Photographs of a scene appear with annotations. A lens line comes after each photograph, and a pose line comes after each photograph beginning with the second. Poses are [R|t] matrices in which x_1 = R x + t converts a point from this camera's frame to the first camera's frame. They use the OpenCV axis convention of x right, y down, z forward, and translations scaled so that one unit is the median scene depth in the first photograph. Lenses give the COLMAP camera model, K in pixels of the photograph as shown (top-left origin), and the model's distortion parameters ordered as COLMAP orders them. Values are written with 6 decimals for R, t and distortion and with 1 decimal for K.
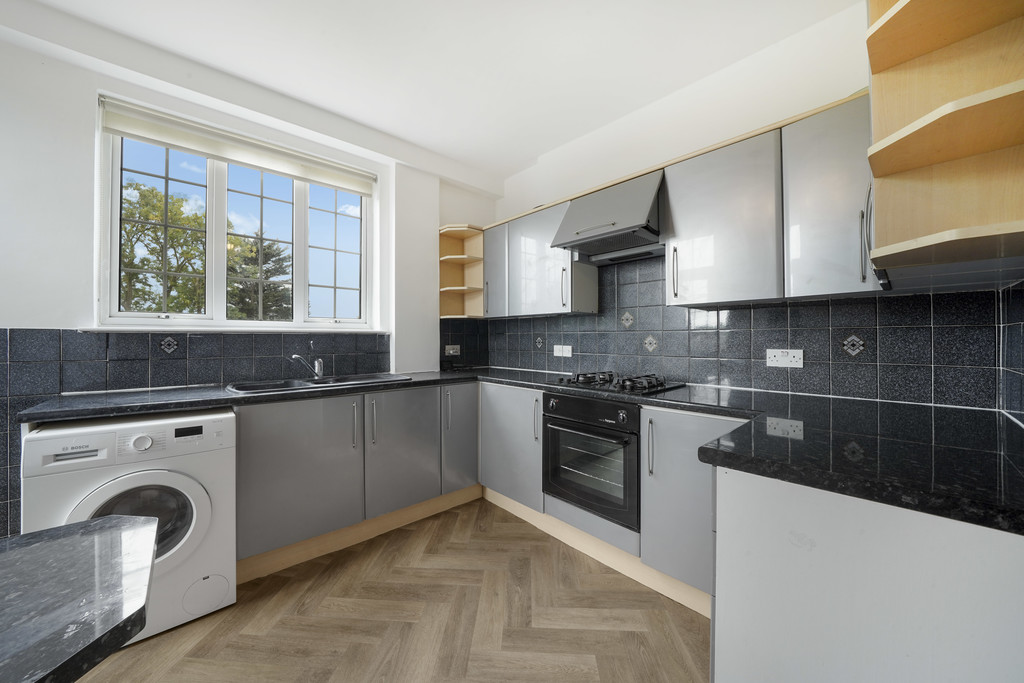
lens RADIAL K [[358.1, 0, 511.2], [0, 358.1, 339.3], [0, 0, 1]] dist [-0.015002, 0.000247]
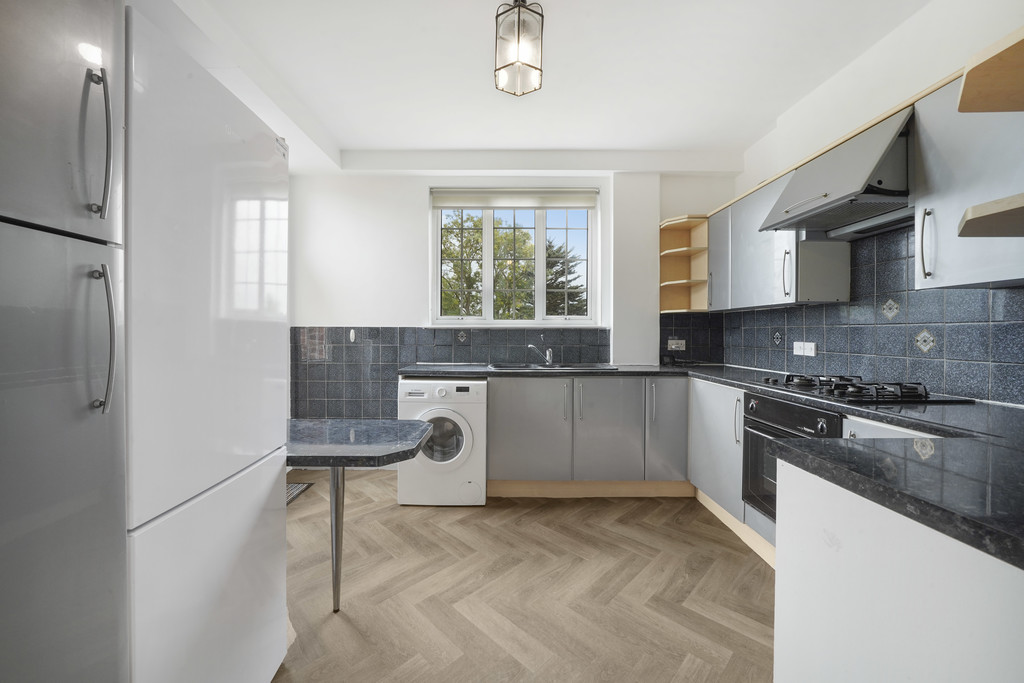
lens RADIAL K [[384.1, 0, 523.1], [0, 384.1, 339.5], [0, 0, 1]] dist [0.001074, 0.000209]
pose [[0.770038, 0.013750, -0.637849, 0.276331], [-0.004538, 0.999860, 0.016075, 0.000164], [0.637981, -0.009484, 0.769993, -0.120327]]
